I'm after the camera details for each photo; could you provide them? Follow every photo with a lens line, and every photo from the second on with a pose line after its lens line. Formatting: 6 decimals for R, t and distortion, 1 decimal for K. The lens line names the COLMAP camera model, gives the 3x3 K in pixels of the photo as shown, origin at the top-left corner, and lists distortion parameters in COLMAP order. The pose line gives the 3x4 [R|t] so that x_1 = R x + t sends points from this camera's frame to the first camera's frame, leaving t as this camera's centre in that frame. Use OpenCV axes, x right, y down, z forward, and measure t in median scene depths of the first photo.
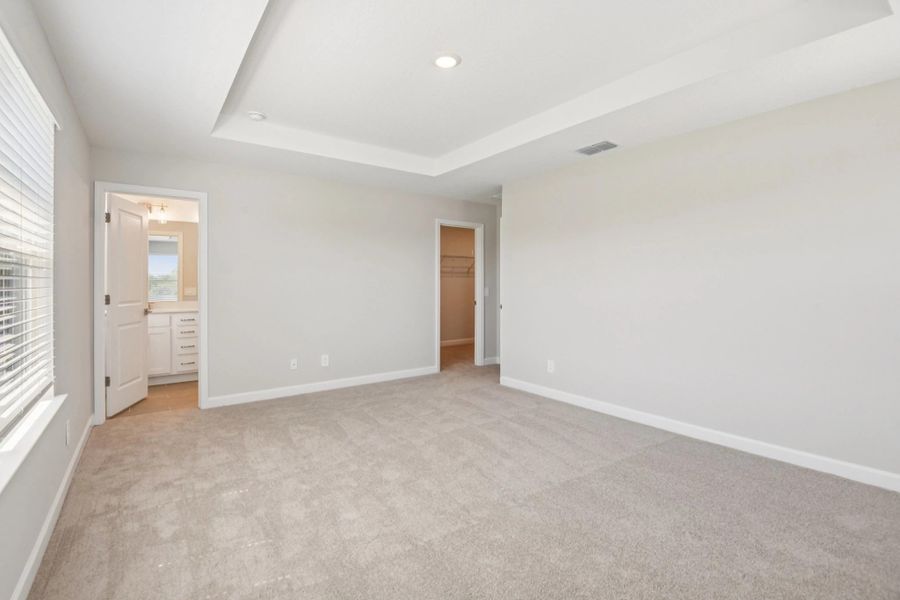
lens RADIAL K [[430.6, 0, 450.0], [0, 430.6, 300.0], [0, 0, 1]] dist [0.000335, -0.030008]
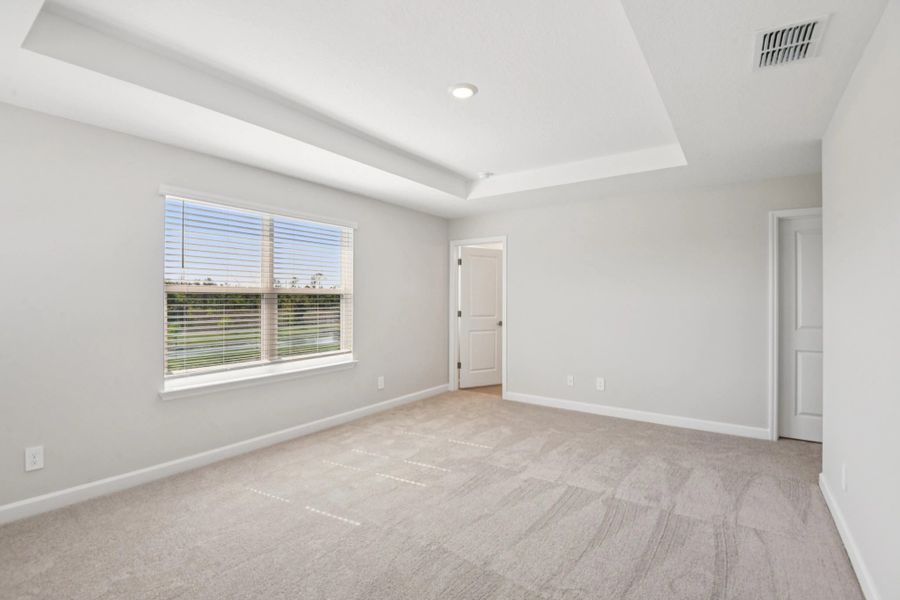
lens RADIAL K [[418.8, 0, 450.0], [0, 418.8, 300.0], [0, 0, 1]] dist [-0.013338, -0.017726]
pose [[0.294368, 0.001320, -0.955691, 0.722707], [-0.040249, 0.999129, -0.011018, -0.035387], [0.954844, 0.041709, 0.294165, 0.539562]]
